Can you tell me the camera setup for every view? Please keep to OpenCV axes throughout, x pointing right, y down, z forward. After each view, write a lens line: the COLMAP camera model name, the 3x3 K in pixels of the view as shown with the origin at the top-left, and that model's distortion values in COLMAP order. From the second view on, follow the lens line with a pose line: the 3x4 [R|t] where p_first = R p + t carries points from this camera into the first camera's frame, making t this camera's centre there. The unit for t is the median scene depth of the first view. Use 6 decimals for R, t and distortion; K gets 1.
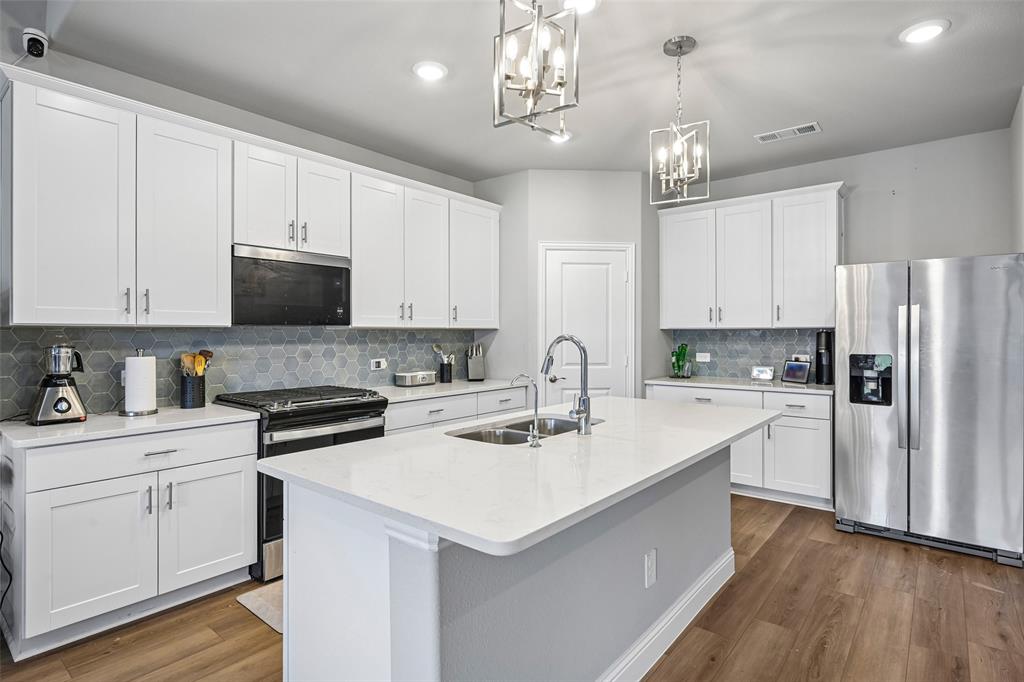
lens RADIAL K [[527.5, 0, 505.9], [0, 527.5, 332.0], [0, 0, 1]] dist [0.001822, 0.000247]
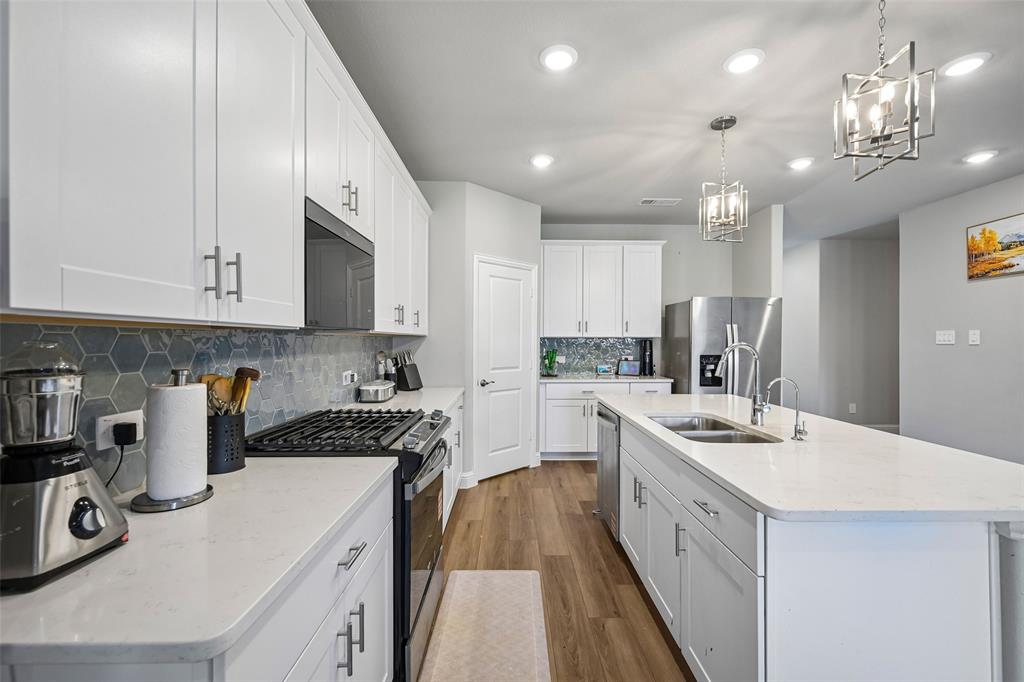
lens RADIAL K [[434.1, 0, 513.2], [0, 434.1, 342.5], [0, 0, 1]] dist [0.001681, -0.000404]
pose [[0.757118, 0.000469, 0.653278, -0.520515], [-0.005638, 0.999967, 0.005816, 0.001395], [-0.653253, -0.008087, 0.757096, 0.347929]]
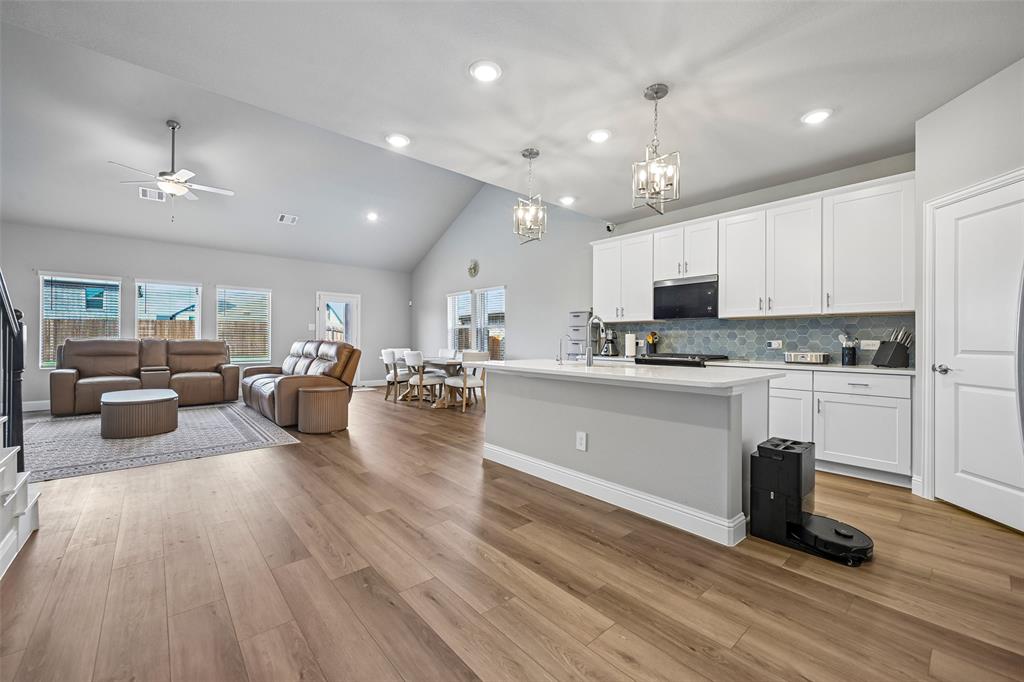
lens RADIAL K [[402.6, 0, 518.1], [0, 402.6, 339.3], [0, 0, 1]] dist [0.004540, 0.000265]
pose [[-0.144539, -0.001205, -0.989498, 0.923022], [-0.001382, 0.999999, -0.001016, 0.053252], [0.989498, 0.001220, -0.144541, 0.539777]]
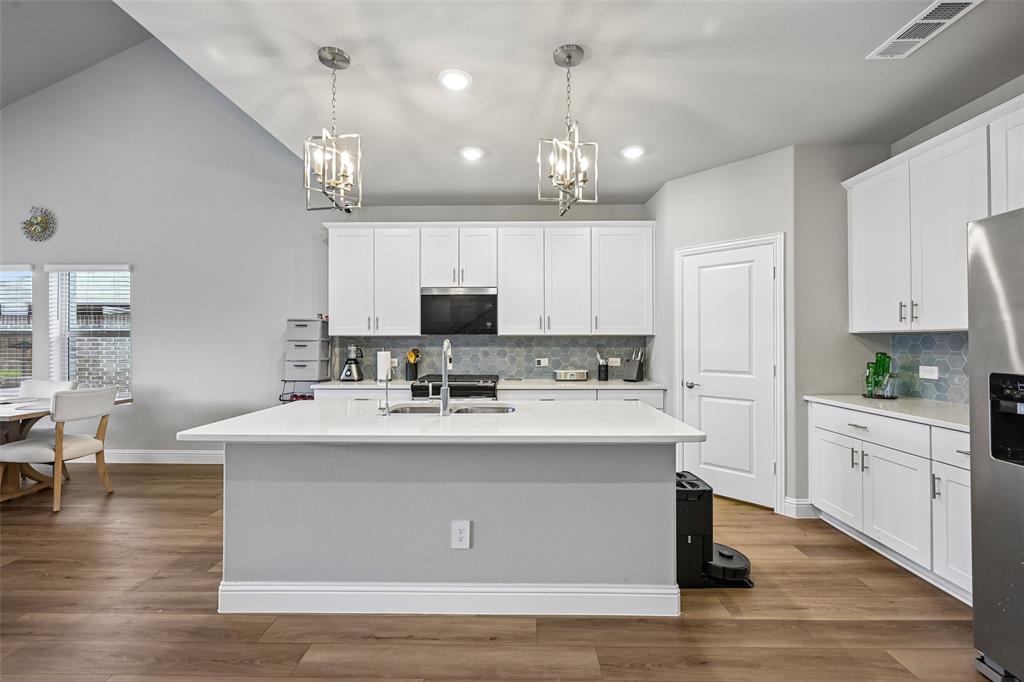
lens RADIAL K [[434.1, 0, 508.0], [0, 434.1, 339.4], [0, 0, 1]] dist [0.001681, -0.000404]
pose [[0.625131, -0.003062, -0.780514, 0.608348], [0.003238, 0.999994, -0.001329, 0.003949], [0.780513, -0.001697, 0.625137, 0.257465]]
